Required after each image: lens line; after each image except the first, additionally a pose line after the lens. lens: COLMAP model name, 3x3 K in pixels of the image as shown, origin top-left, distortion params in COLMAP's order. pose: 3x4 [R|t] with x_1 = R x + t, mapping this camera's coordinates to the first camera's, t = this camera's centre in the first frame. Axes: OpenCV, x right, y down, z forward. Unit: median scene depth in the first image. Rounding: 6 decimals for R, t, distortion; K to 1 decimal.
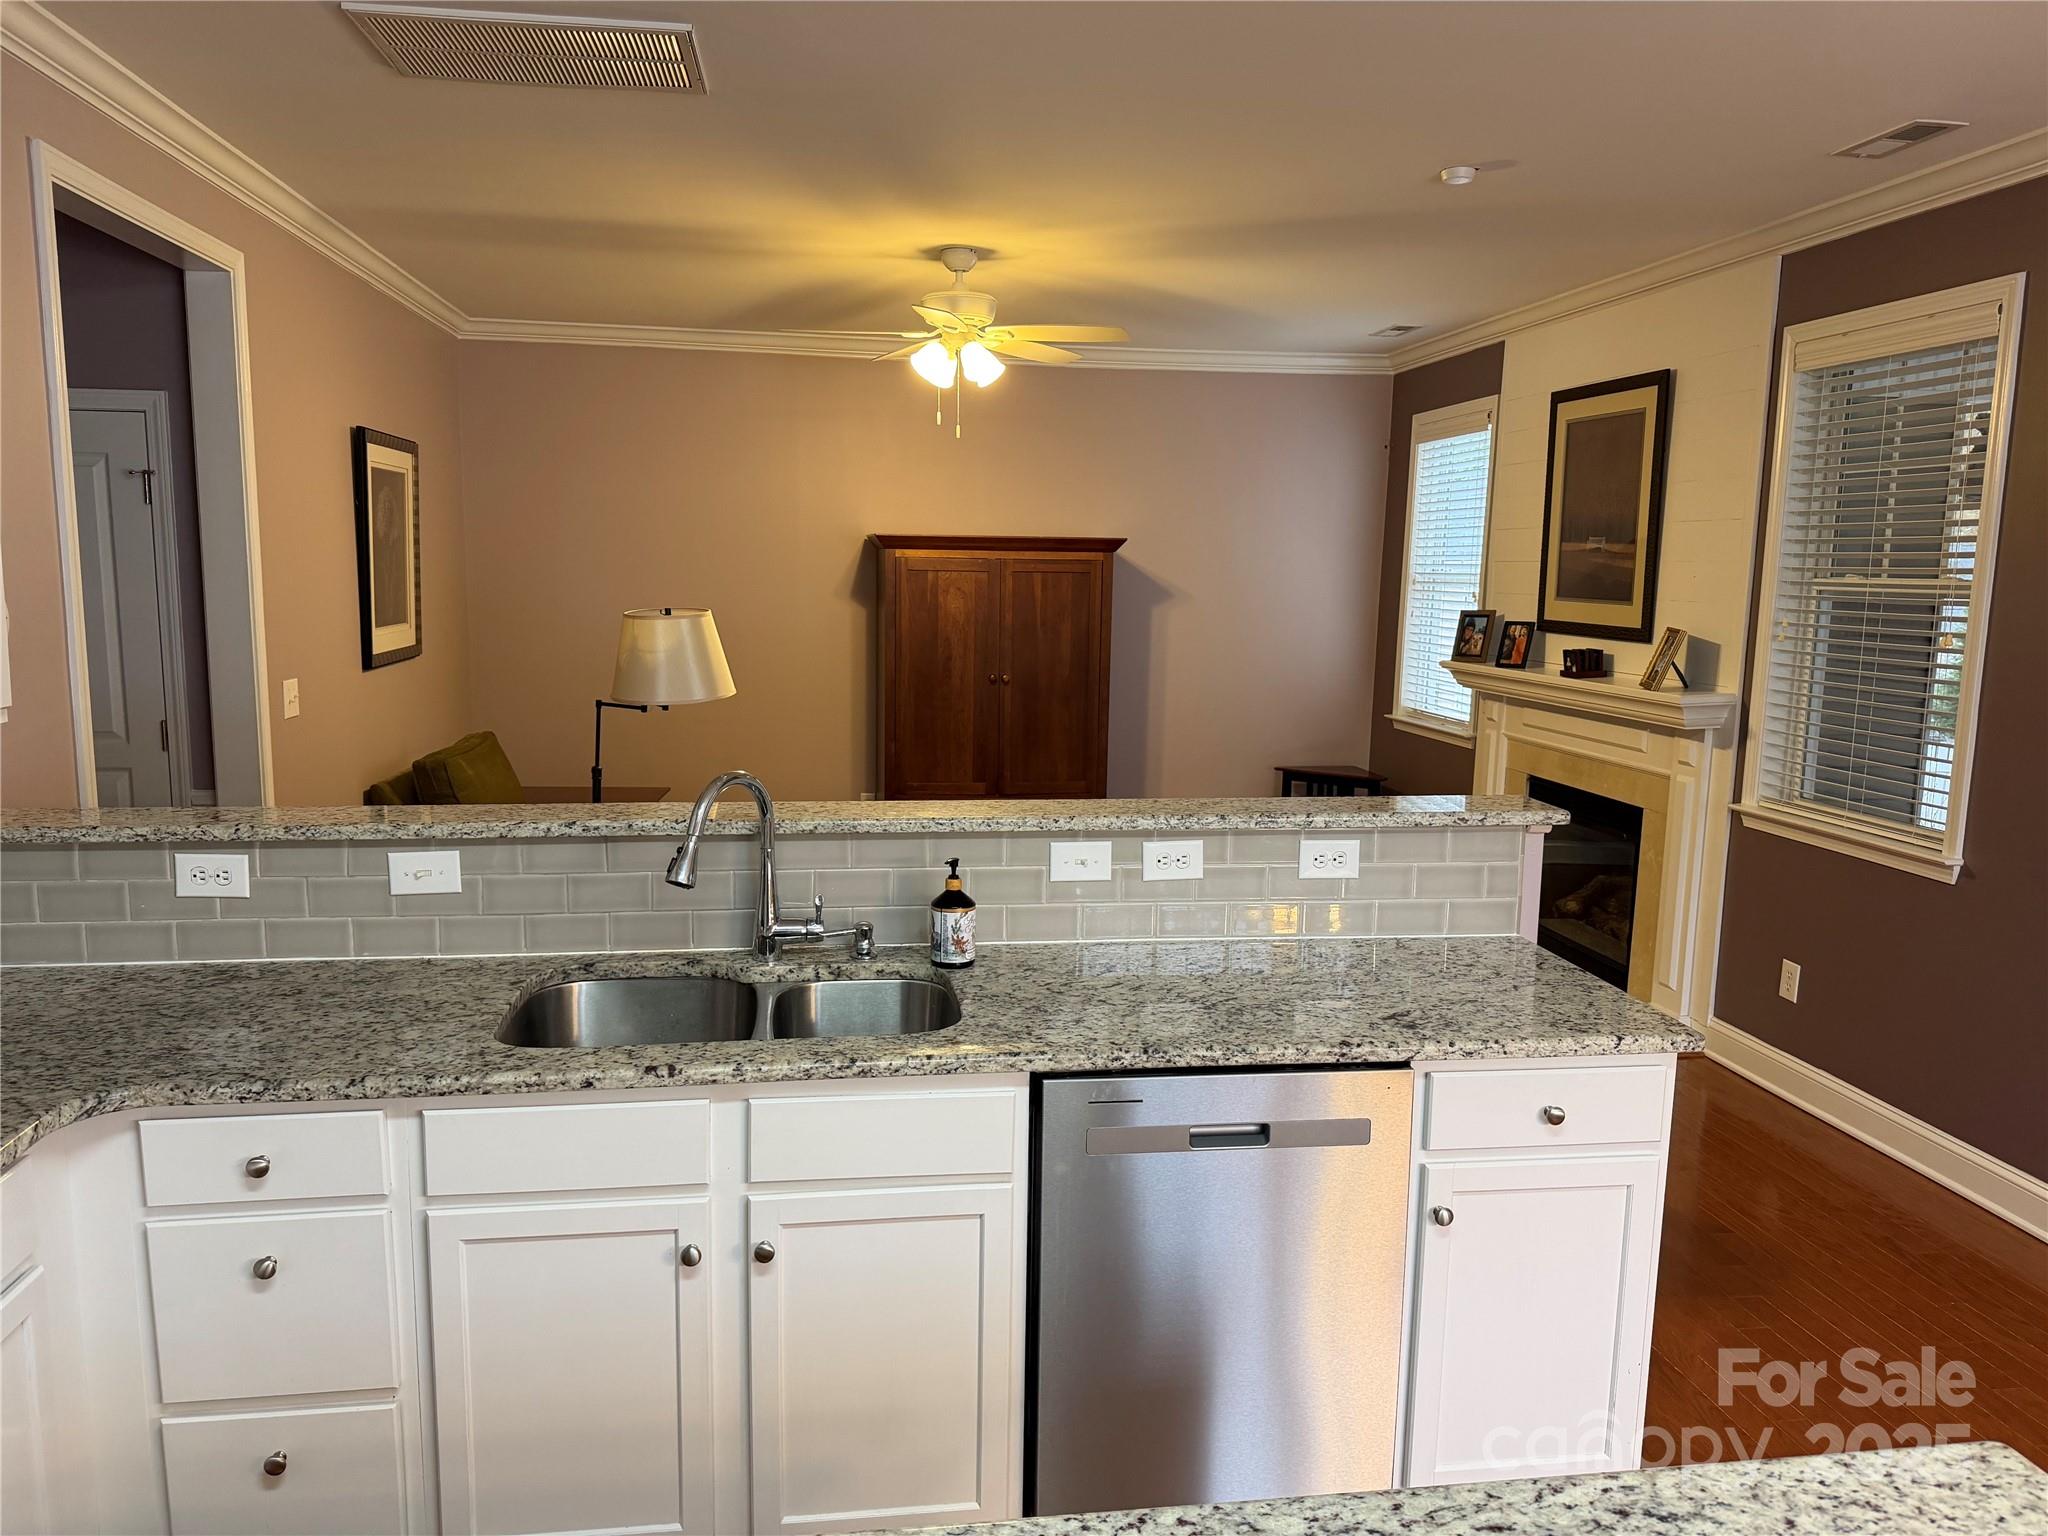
lens RADIAL K [[1418.5, 0, 1004.8], [0, 1418.5, 773.9], [0, 0, 1]] dist [0.076263, -0.098062]
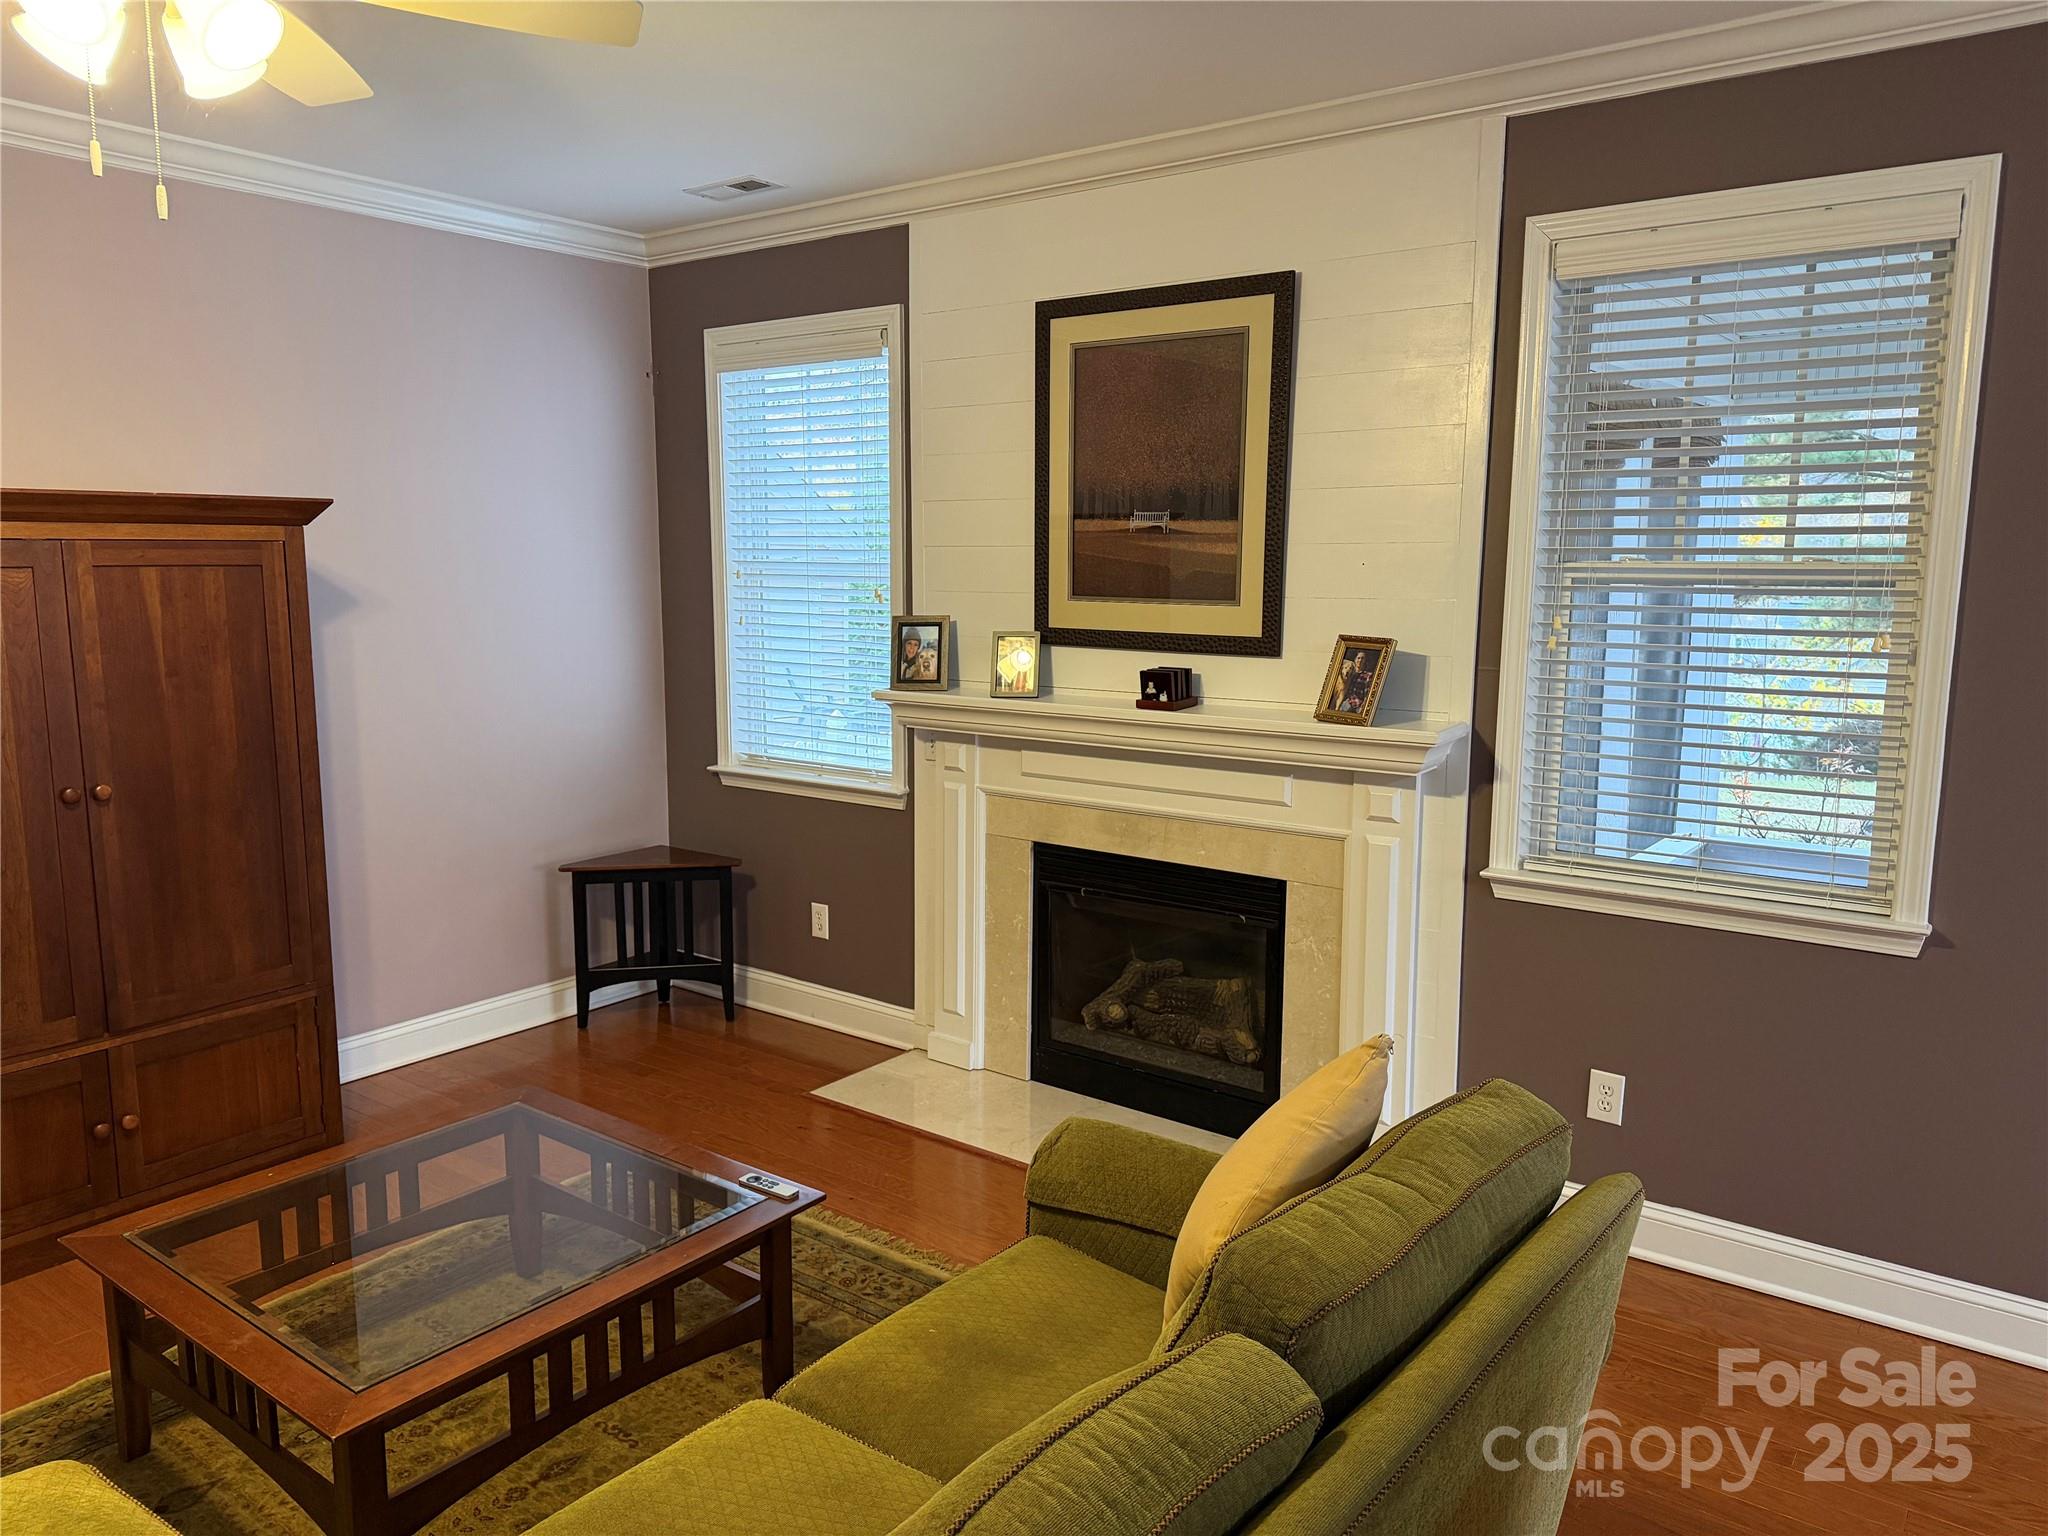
lens RADIAL K [[1418.5, 0, 1017.1], [0, 1418.5, 775.5], [0, 0, 1]] dist [0.076263, -0.098062]
pose [[0.708339, -0.118972, 0.695774, -0.144782], [0.110341, 0.992239, 0.057332, -0.082695], [-0.697195, 0.036162, 0.715969, 0.548266]]
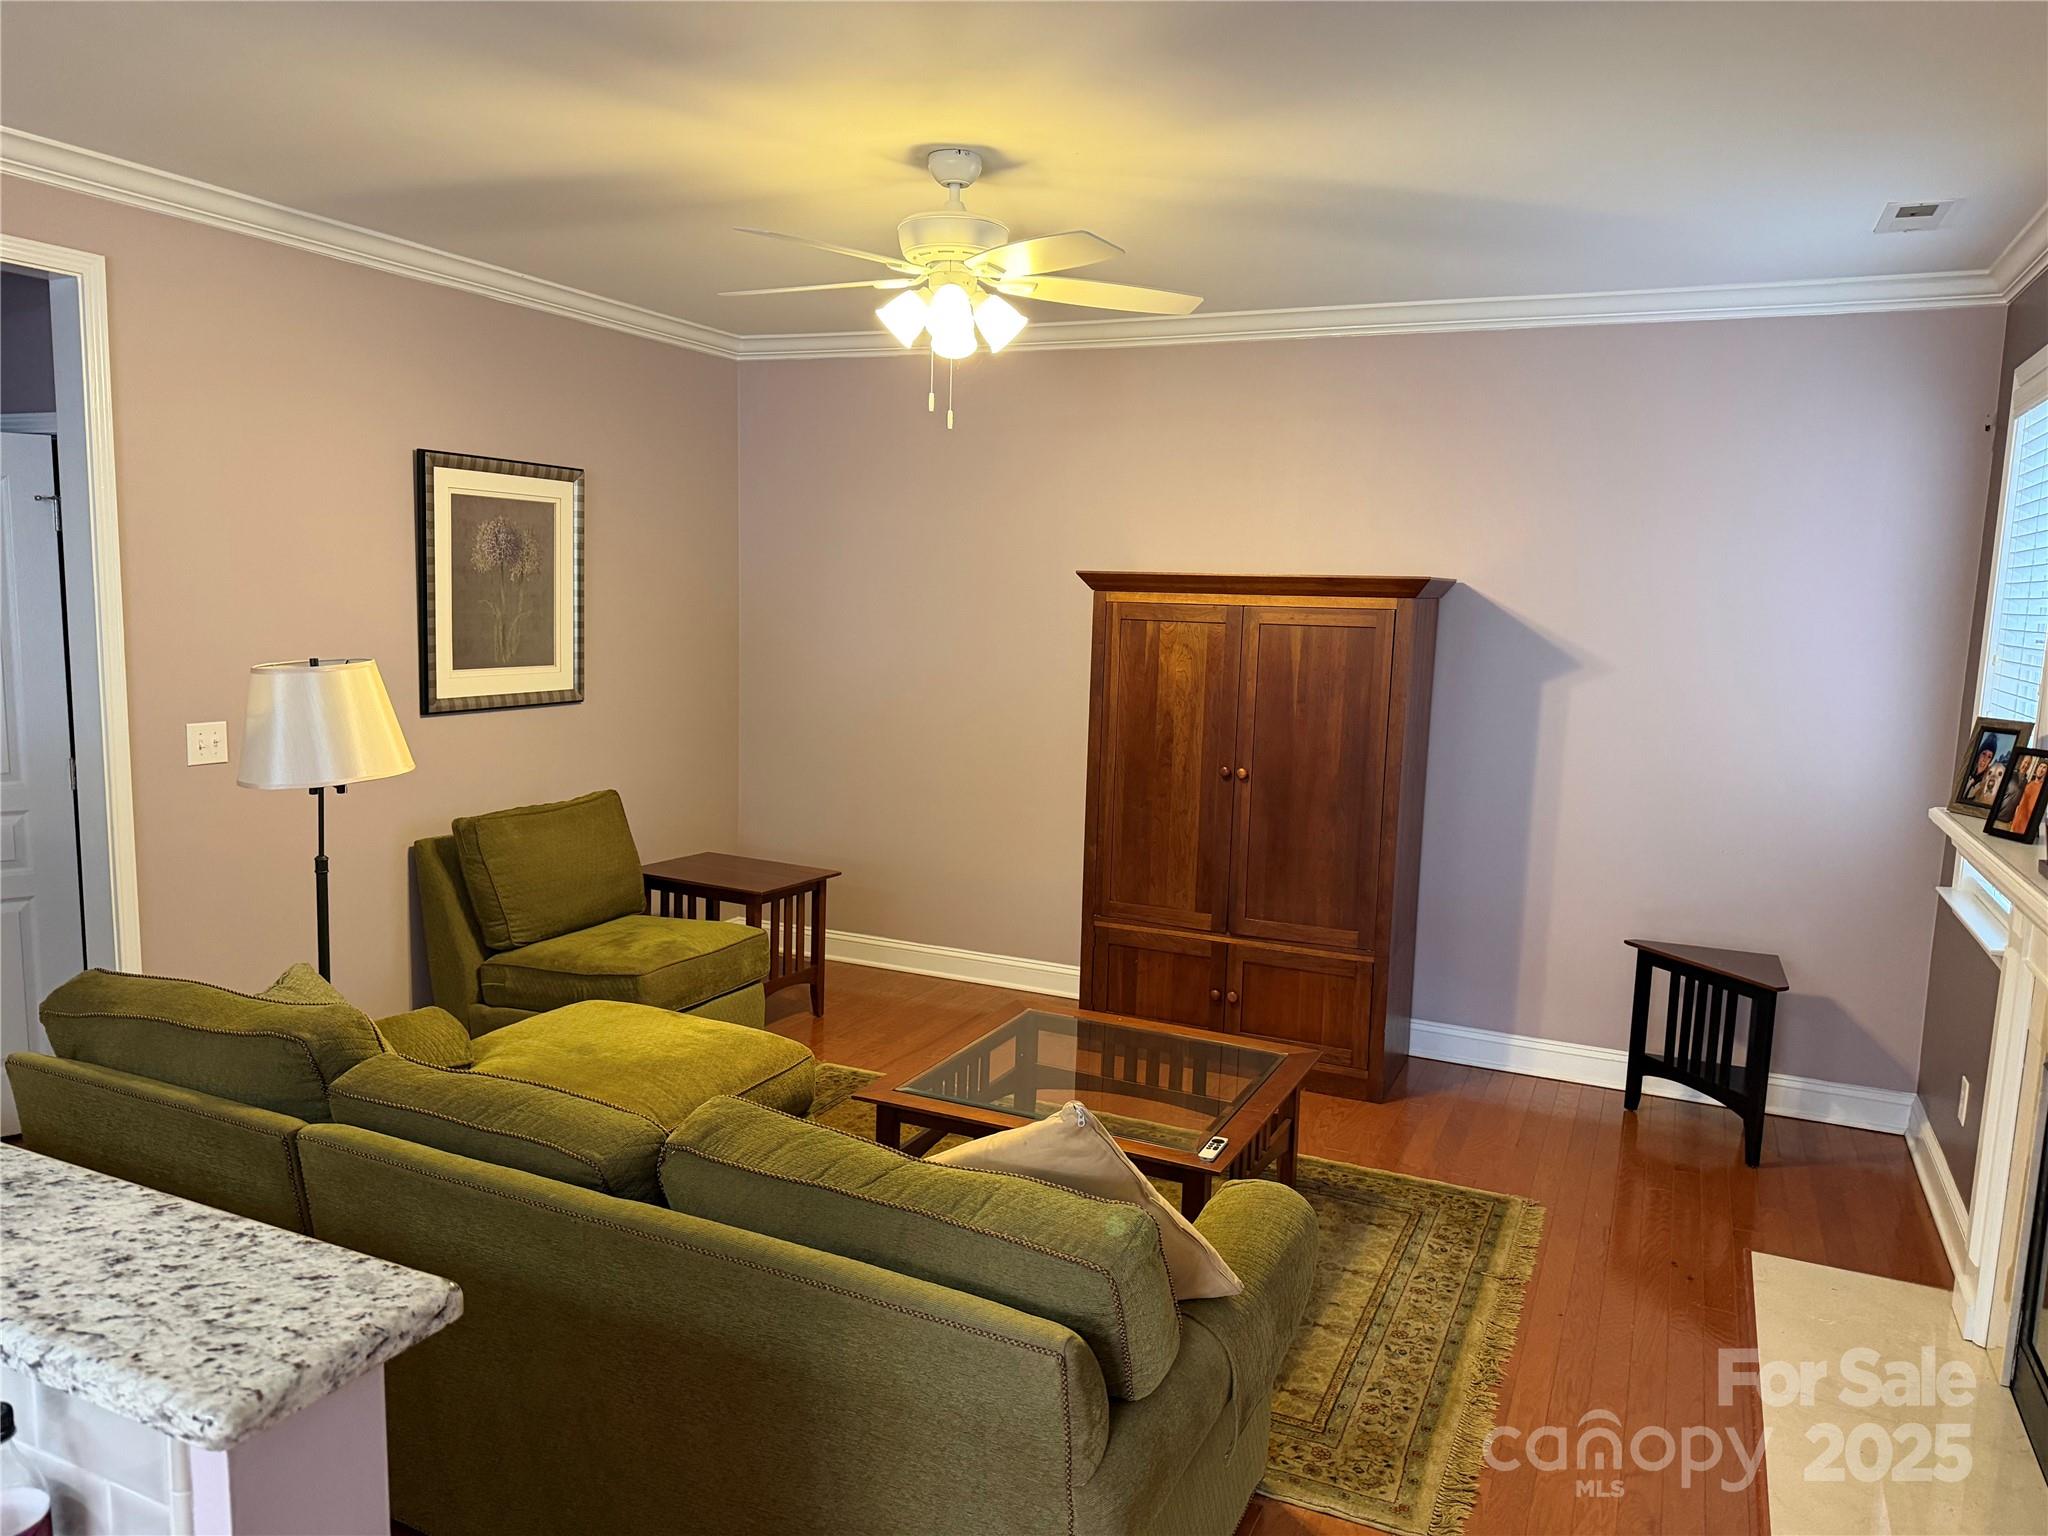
lens RADIAL K [[1418.5, 0, 1027.2], [0, 1418.5, 778.9], [0, 0, 1]] dist [0.076263, -0.098062]
pose [[0.840130, 0.082338, -0.536099, 0.362713], [-0.097378, 0.995247, 0.000254, -0.067112], [0.533573, 0.051991, 0.844155, 0.422169]]
